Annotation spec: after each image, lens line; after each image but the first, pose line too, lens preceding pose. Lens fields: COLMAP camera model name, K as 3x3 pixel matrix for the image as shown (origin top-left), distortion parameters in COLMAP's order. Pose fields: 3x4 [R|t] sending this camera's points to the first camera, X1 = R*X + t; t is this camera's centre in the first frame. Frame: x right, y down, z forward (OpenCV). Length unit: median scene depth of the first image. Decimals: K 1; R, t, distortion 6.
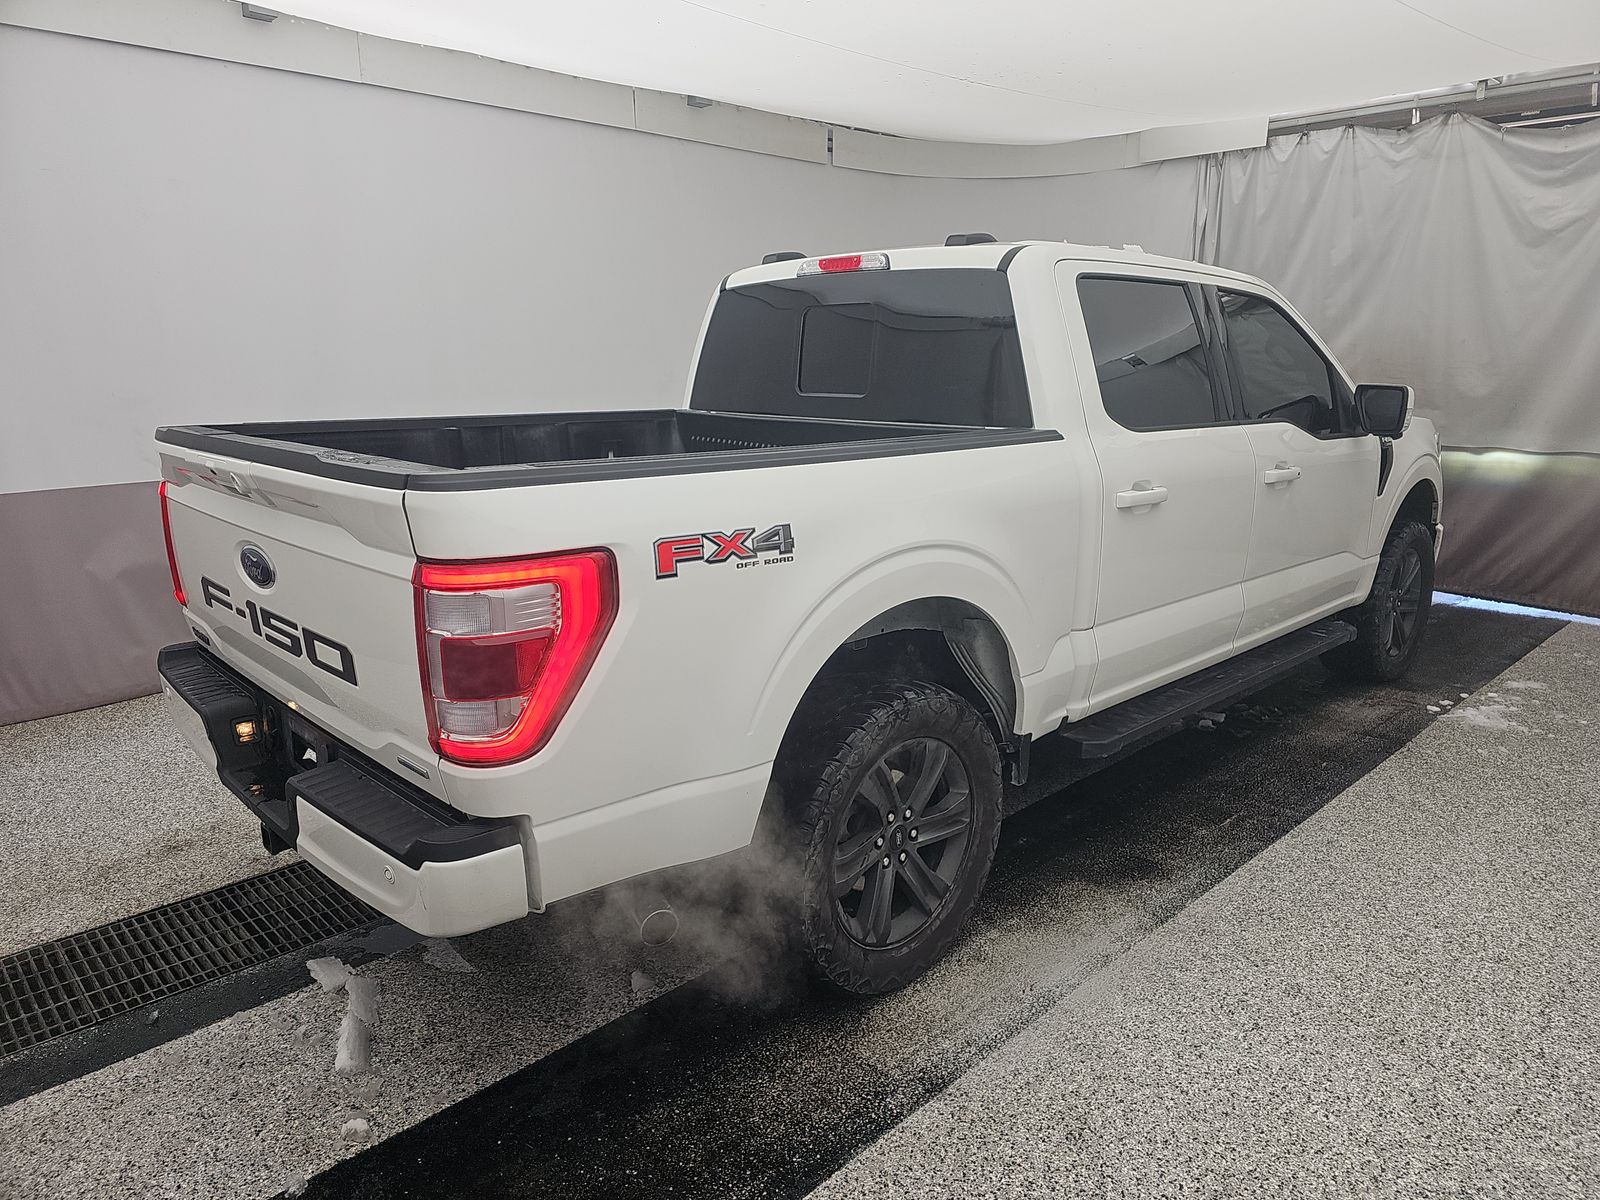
lens RADIAL K [[1052.5, 0, 800.0], [0, 1052.5, 600.0], [0, 0, 1]] dist [0.025168, -0.029367]
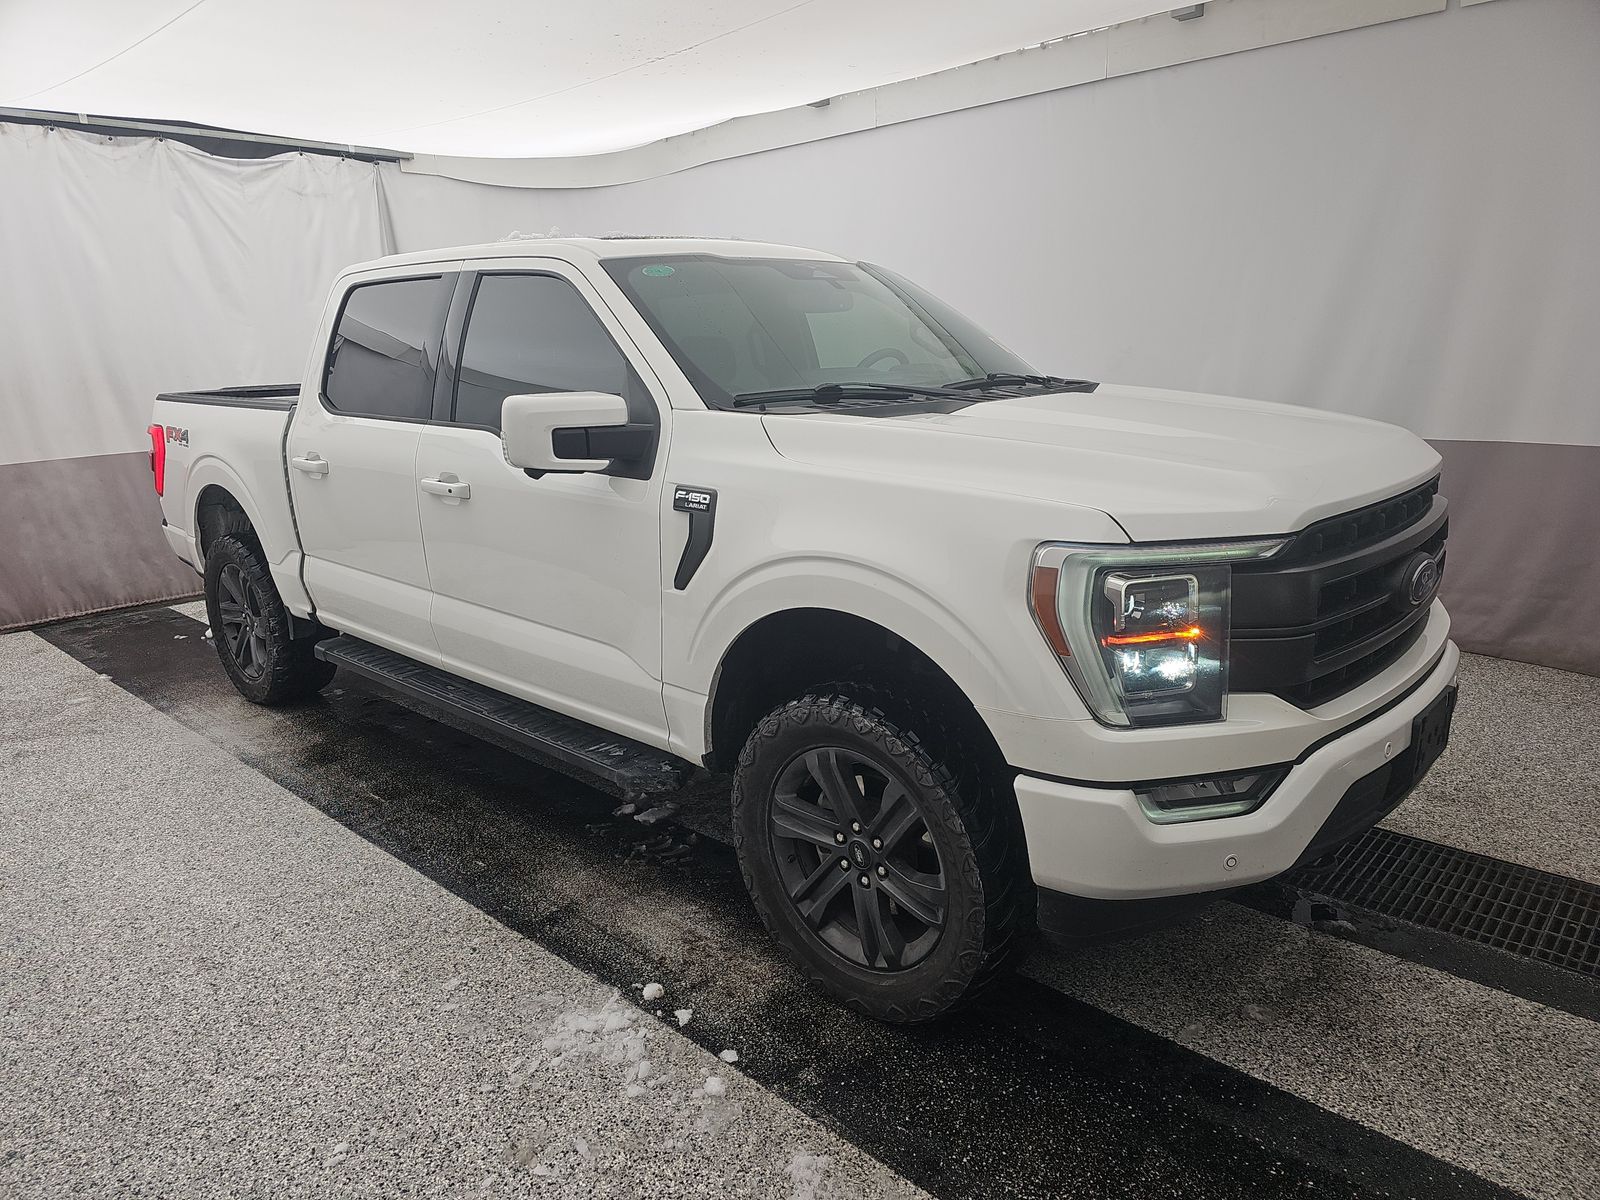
lens RADIAL K [[1052.5, 0, 800.0], [0, 1052.5, 600.0], [0, 0, 1]] dist [0.025168, -0.029367]
pose [[0.059396, 0.243153, -0.968168, 1.178279], [-0.187976, 0.955253, 0.228377, -0.250115], [0.980376, 0.168427, 0.102445, 1.072237]]
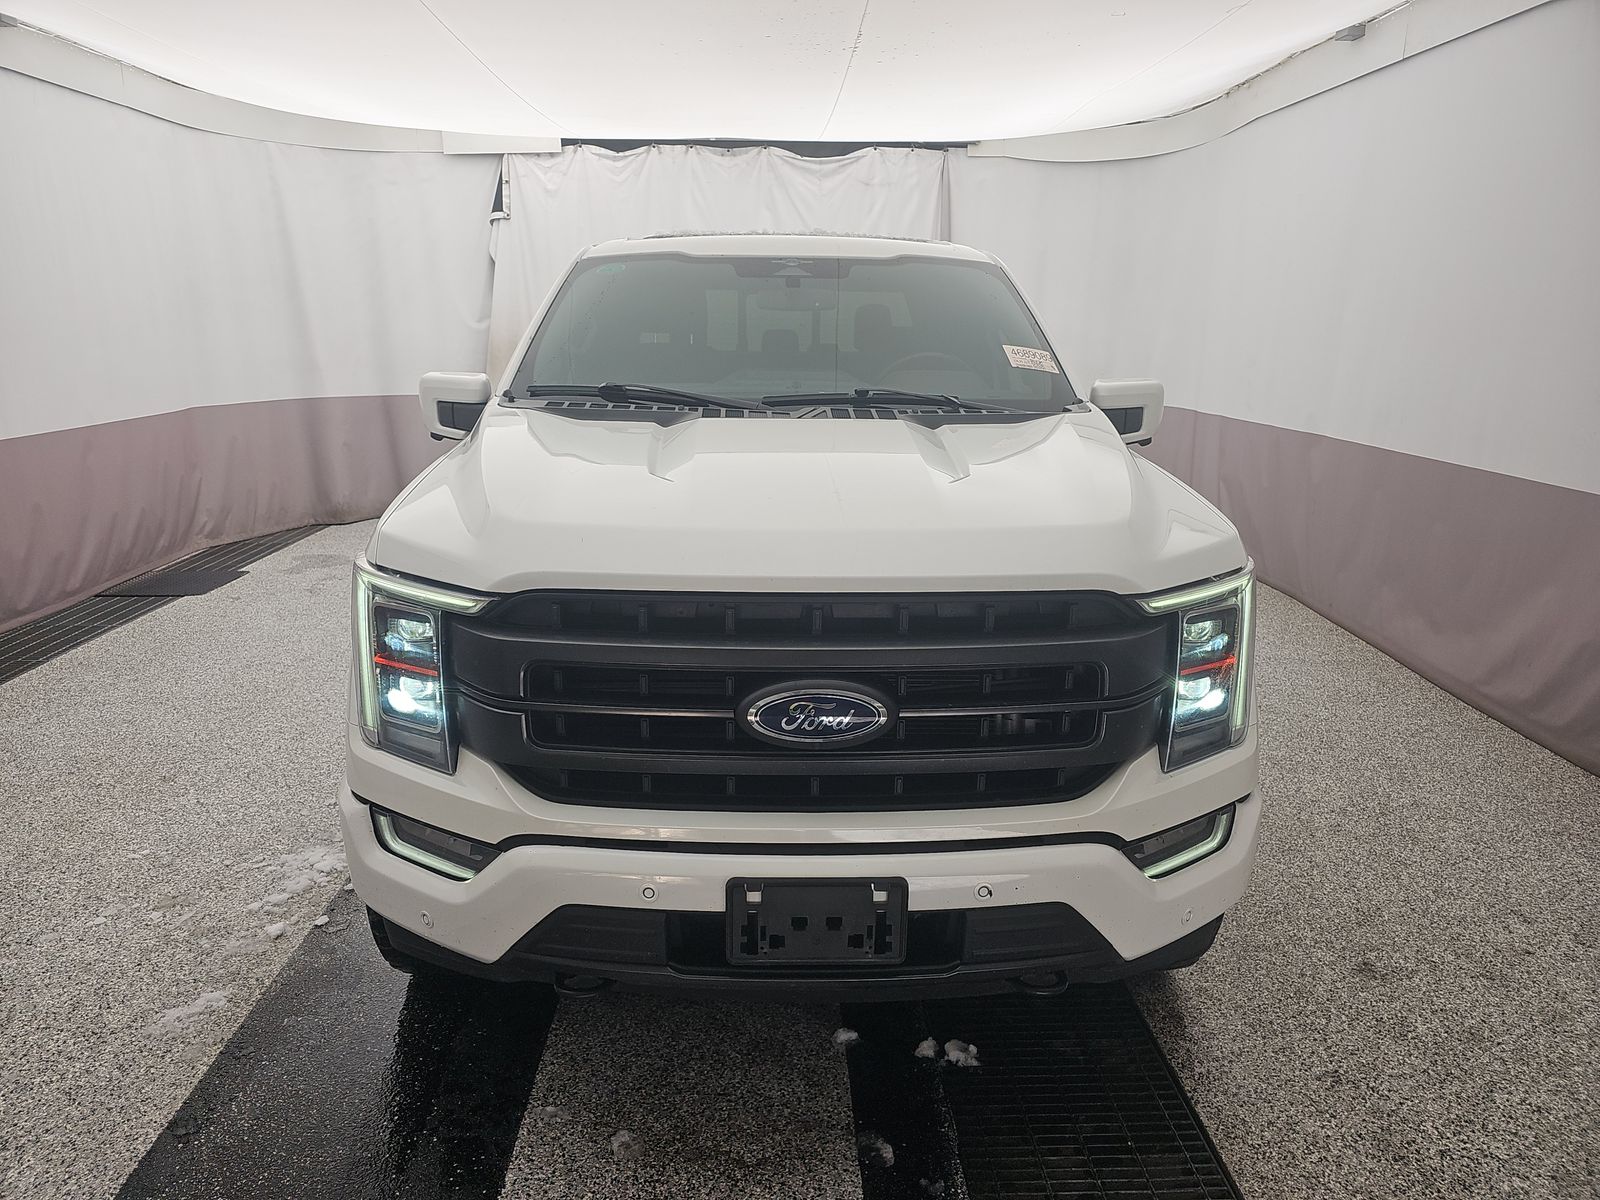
lens RADIAL K [[1052.5, 0, 800.0], [0, 1052.5, 600.0], [0, 0, 1]] dist [0.025168, -0.029367]
pose [[-0.670307, 0.196875, -0.715492, 0.950723], [-0.159736, 0.903285, 0.398196, -0.394350], [0.724688, 0.381204, -0.574030, 1.649426]]
